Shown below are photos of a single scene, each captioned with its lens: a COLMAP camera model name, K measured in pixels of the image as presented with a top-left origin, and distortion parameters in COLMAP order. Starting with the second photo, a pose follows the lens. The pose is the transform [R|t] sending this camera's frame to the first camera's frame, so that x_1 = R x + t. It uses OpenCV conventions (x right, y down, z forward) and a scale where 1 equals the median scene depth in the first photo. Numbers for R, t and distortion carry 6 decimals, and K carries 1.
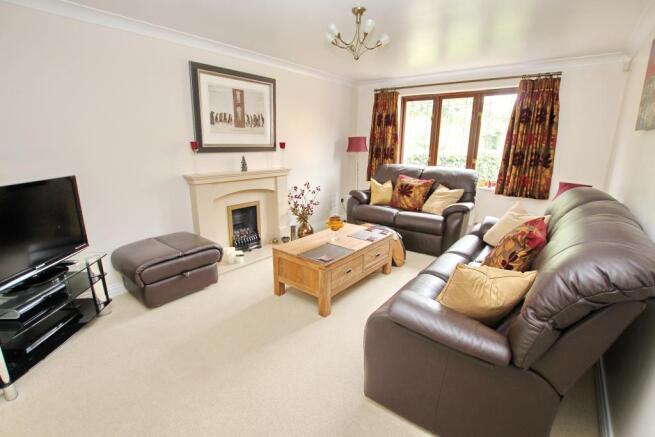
lens RADIAL K [[303.4, 0, 327.0], [0, 303.4, 219.7], [0, 0, 1]] dist [-0.031622, 0.004996]
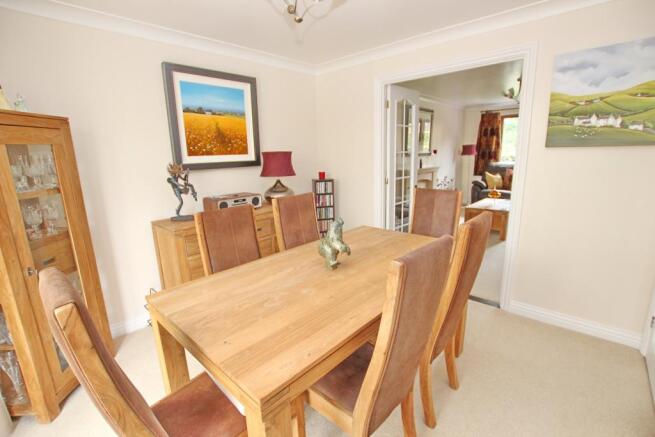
lens RADIAL K [[303.4, 0, 327.0], [0, 303.4, 219.7], [0, 0, 1]] dist [-0.031622, 0.004996]
pose [[0.996670, -0.022619, -0.078346, -0.655703], [0.020191, 0.999295, -0.031645, 0.157660], [0.079007, 0.029958, 0.996424, -0.643793]]
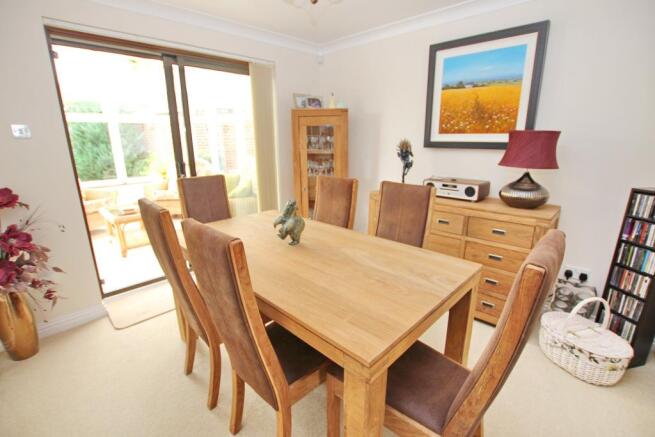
lens RADIAL K [[303.4, 0, 327.0], [0, 303.4, 219.7], [0, 0, 1]] dist [-0.031622, 0.004996]
pose [[-0.103420, 0.250012, -0.962704, -0.239760], [-0.241014, 0.932749, 0.268125, 0.038074], [0.964996, 0.259755, -0.036208, -0.129810]]
